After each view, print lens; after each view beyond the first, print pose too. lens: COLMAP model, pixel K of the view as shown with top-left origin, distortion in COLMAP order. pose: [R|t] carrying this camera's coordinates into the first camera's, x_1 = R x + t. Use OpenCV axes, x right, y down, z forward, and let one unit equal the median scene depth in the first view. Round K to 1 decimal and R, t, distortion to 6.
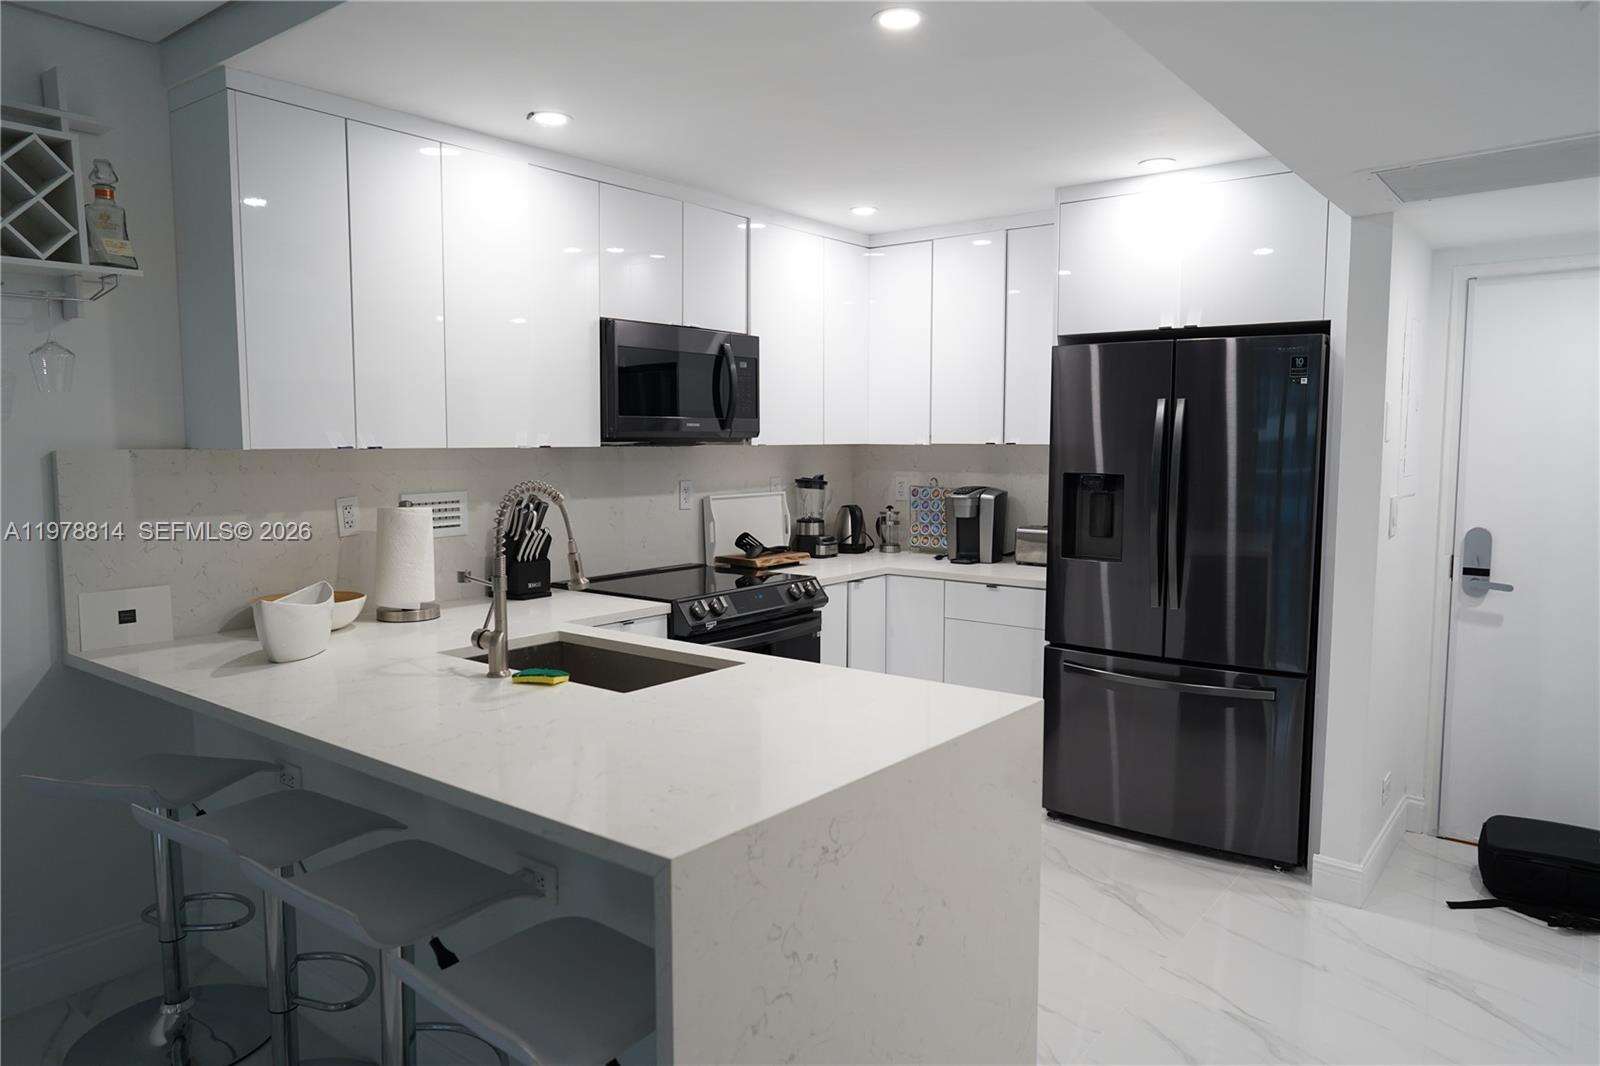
lens RADIAL K [[1072.8, 0, 796.5], [0, 1072.8, 536.8], [0, 0, 1]] dist [-0.024010, 0.041367]
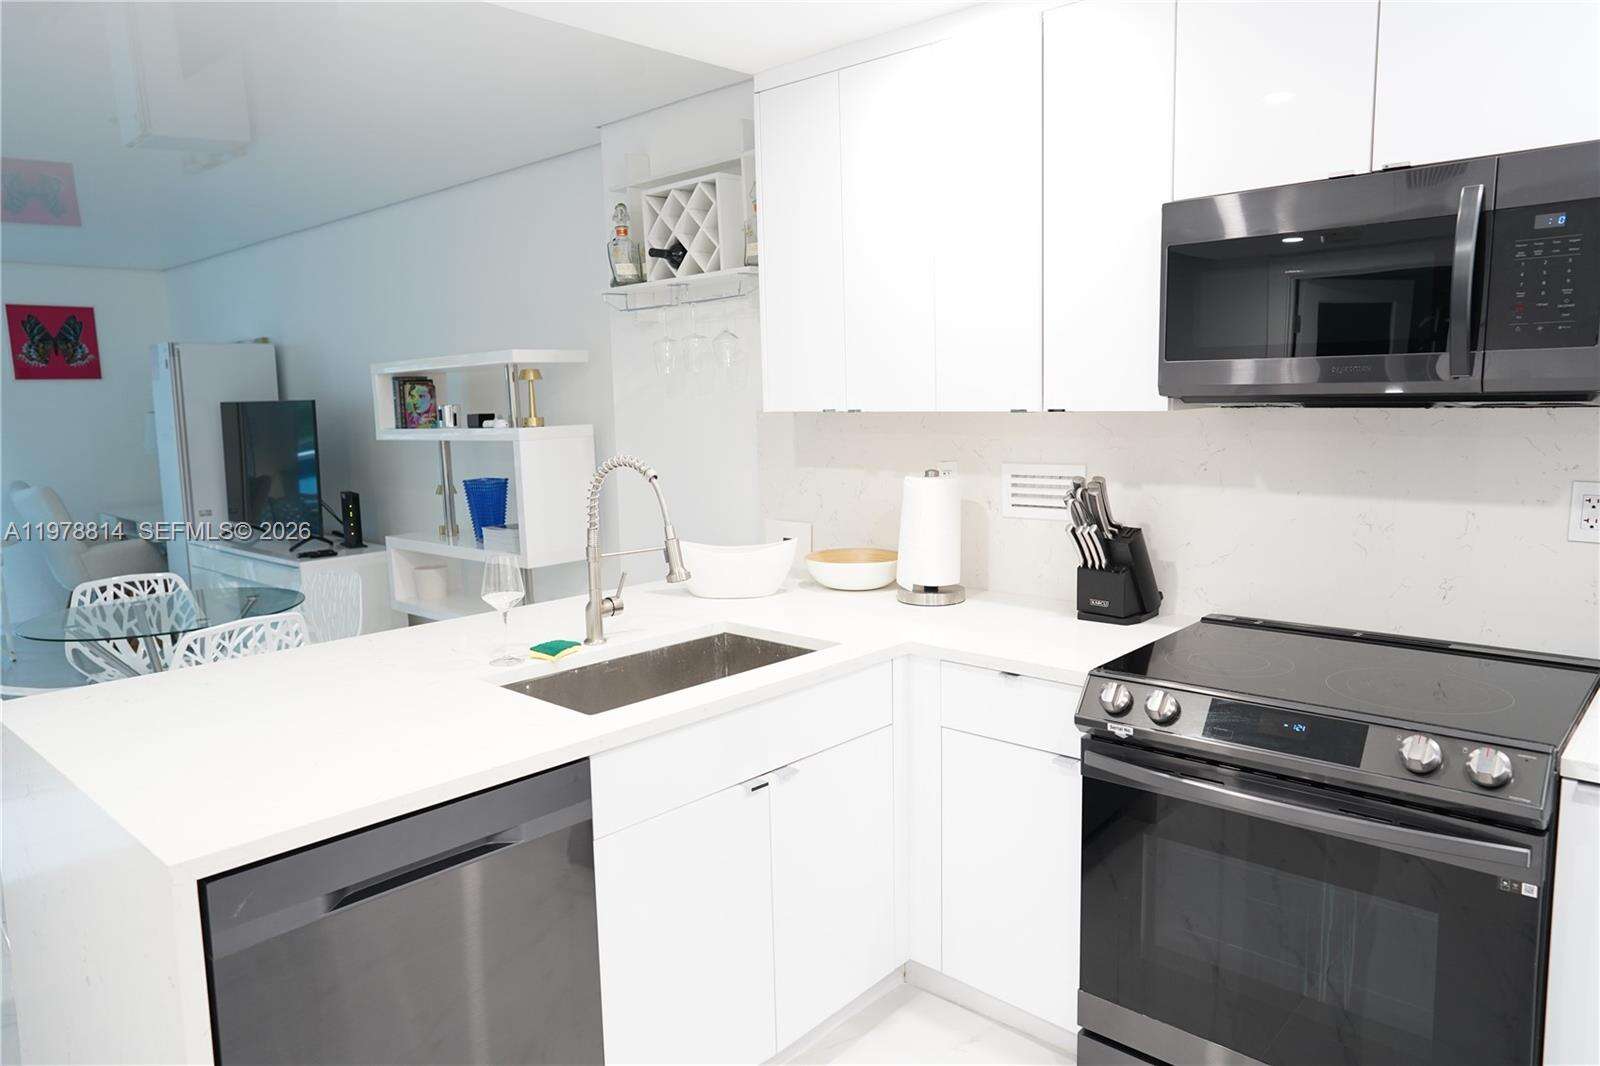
lens RADIAL K [[1072.8, 0, 798.7], [0, 1072.8, 533.2], [0, 0, 1]] dist [-0.024010, 0.041367]
pose [[-0.081029, 0.131479, -0.988002, 0.566265], [-0.068314, 0.988198, 0.137108, -0.102697], [0.994368, 0.078604, -0.071091, 1.022371]]
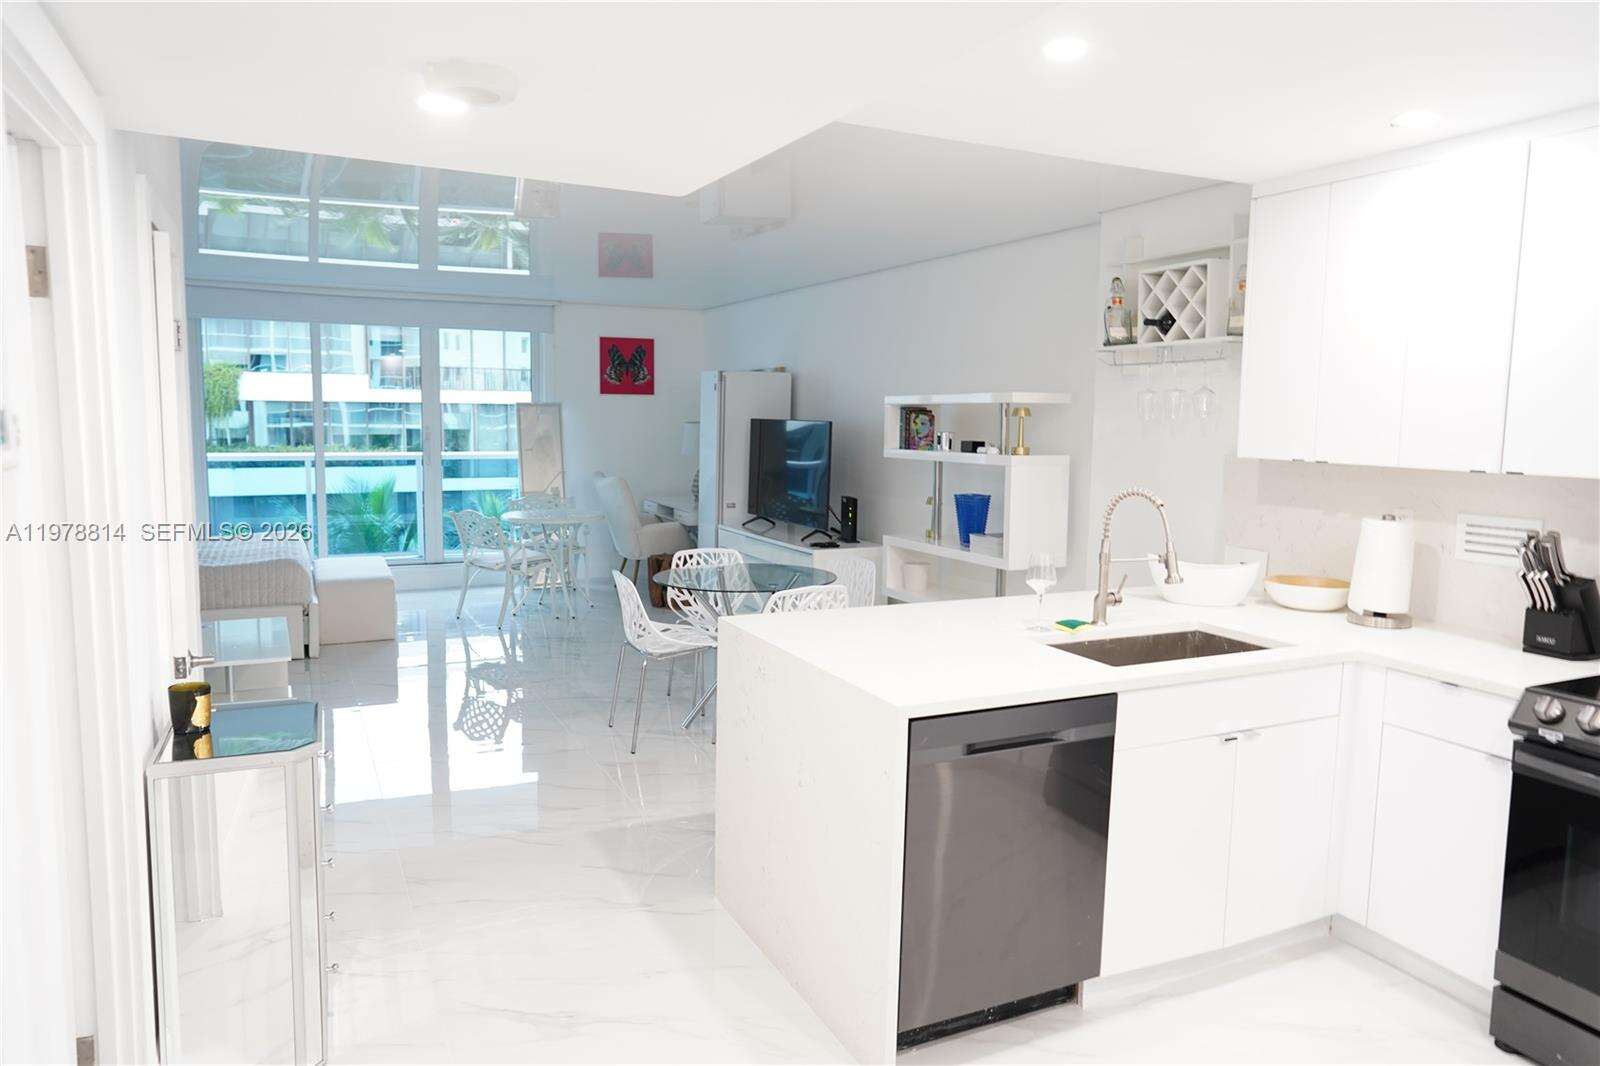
lens RADIAL K [[1072.8, 0, 798.8], [0, 1072.8, 530.2], [0, 0, 1]] dist [-0.024010, 0.041367]
pose [[-0.437752, 0.090083, -0.894571, 0.890245], [-0.100109, 0.983898, 0.148066, -0.124213], [0.893505, 0.154371, -0.421685, 0.989353]]
